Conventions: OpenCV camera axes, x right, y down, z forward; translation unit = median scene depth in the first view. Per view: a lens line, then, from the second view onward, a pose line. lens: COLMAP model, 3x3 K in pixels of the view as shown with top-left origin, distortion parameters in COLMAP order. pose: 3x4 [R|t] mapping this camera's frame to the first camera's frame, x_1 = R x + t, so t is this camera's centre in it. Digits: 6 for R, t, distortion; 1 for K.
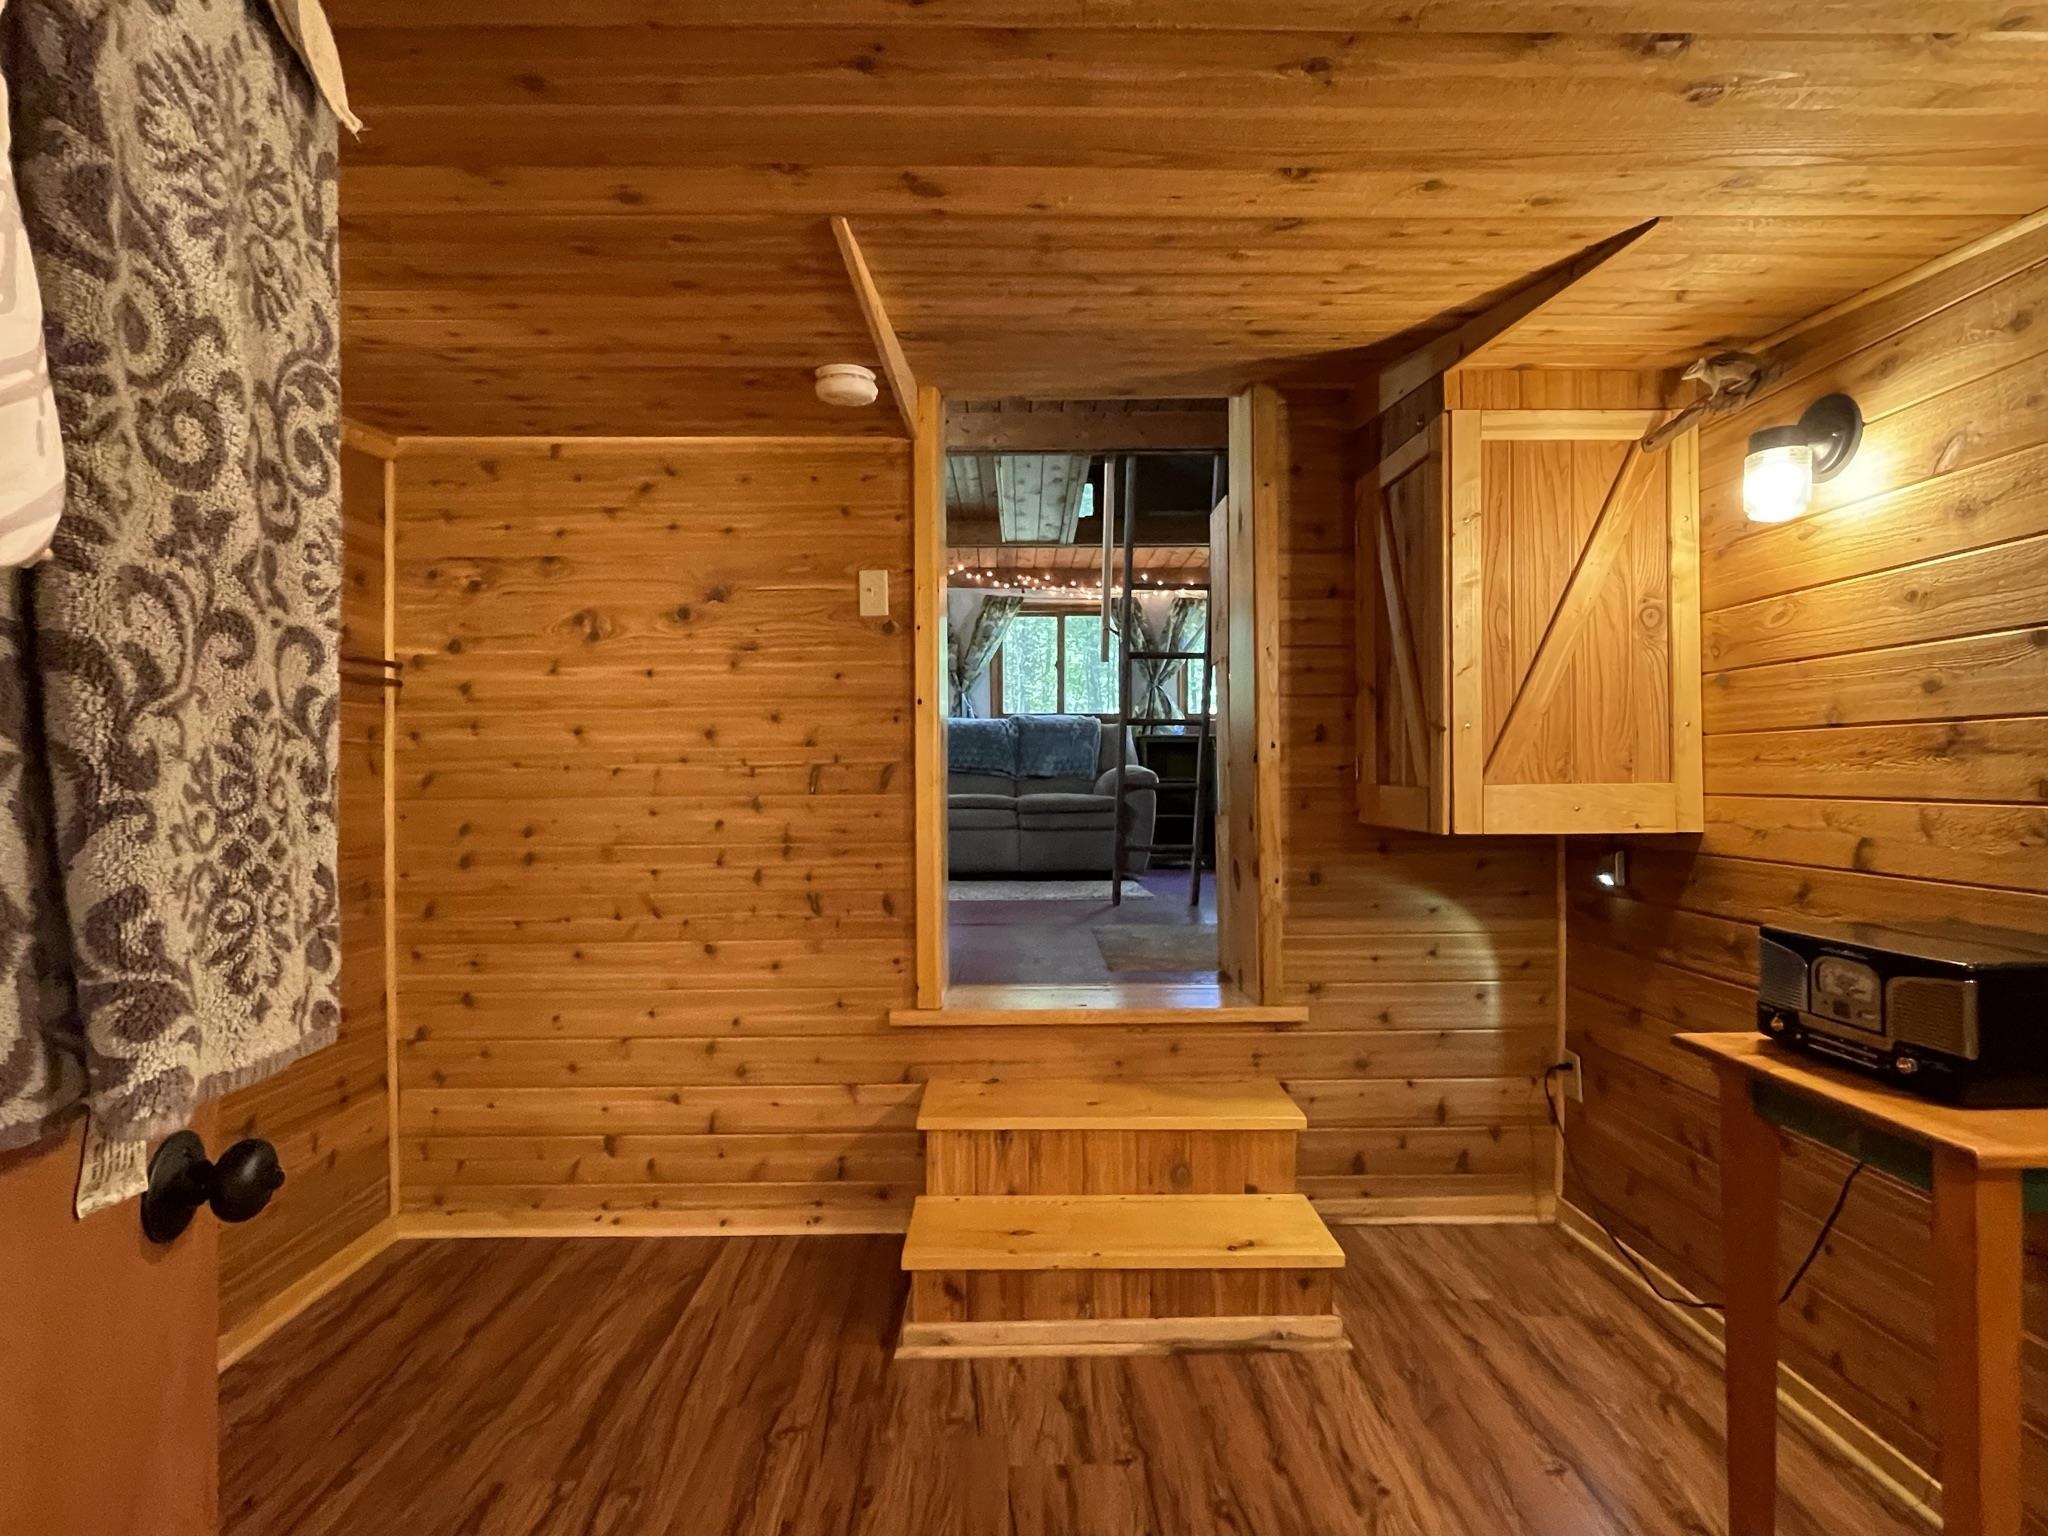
lens RADIAL K [[969.9, 0, 1028.6], [0, 969.9, 765.1], [0, 0, 1]] dist [-0.000376, 0.000036]
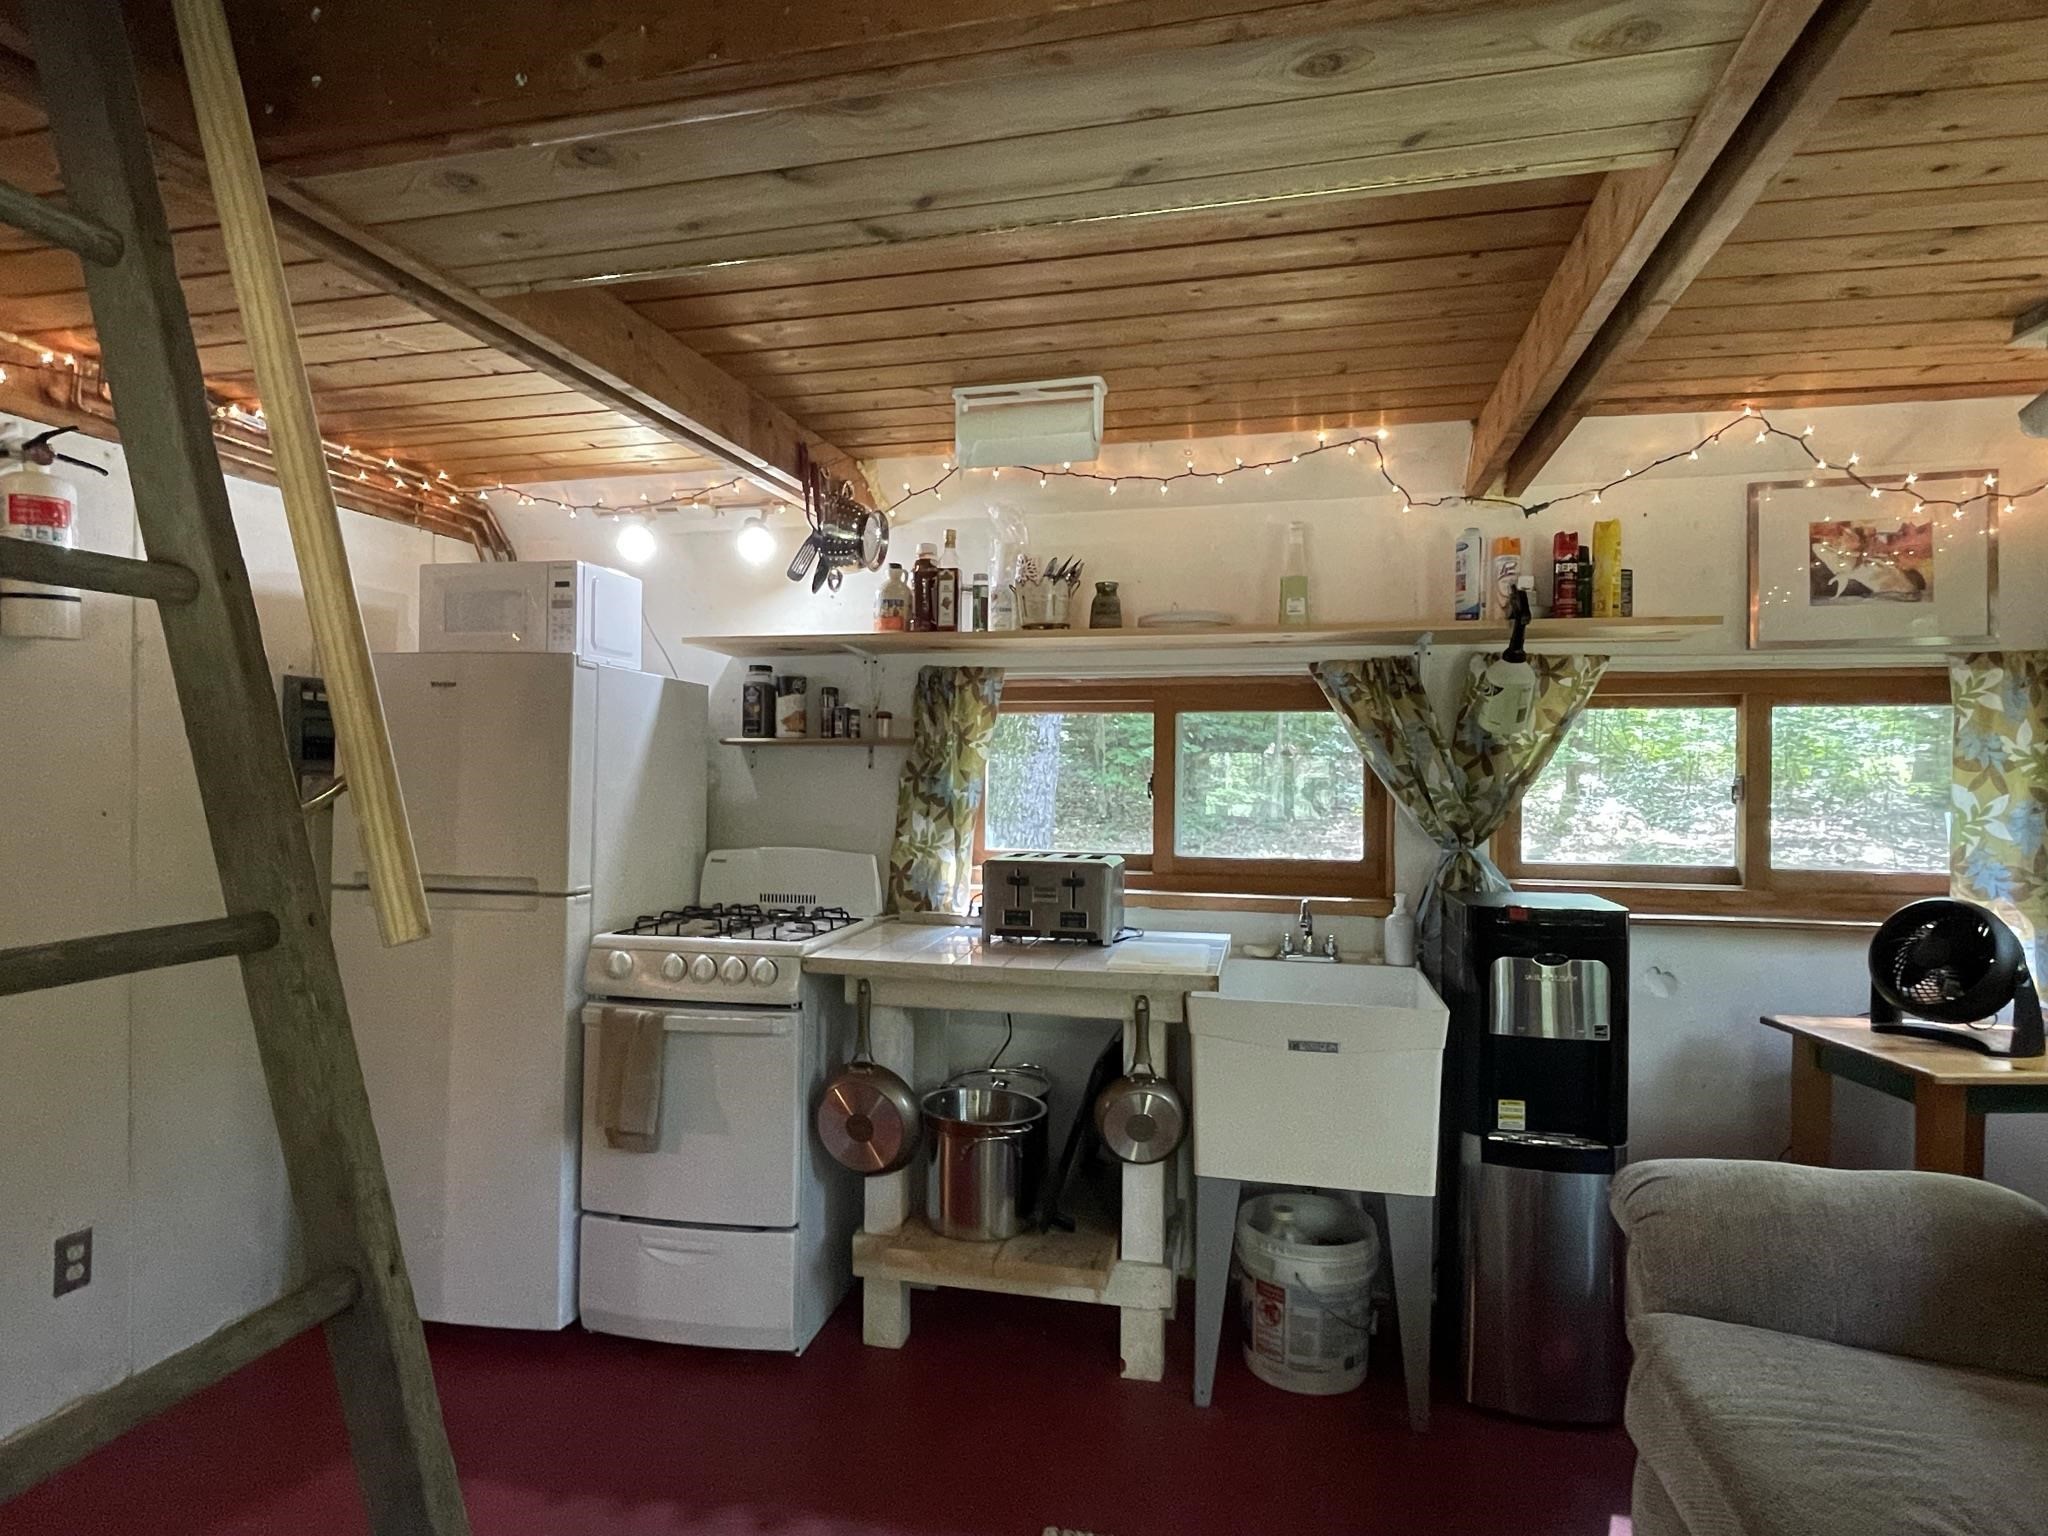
lens RADIAL K [[1129.1, 0, 1019.8], [0, 1129.1, 772.1], [0, 0, 1]] dist [-0.006844, -0.000781]
pose [[-0.248660, 0.006829, -0.968567, 0.179938], [0.007916, 0.999956, 0.005019, -0.094747], [0.968558, -0.006419, -0.248704, 0.773474]]
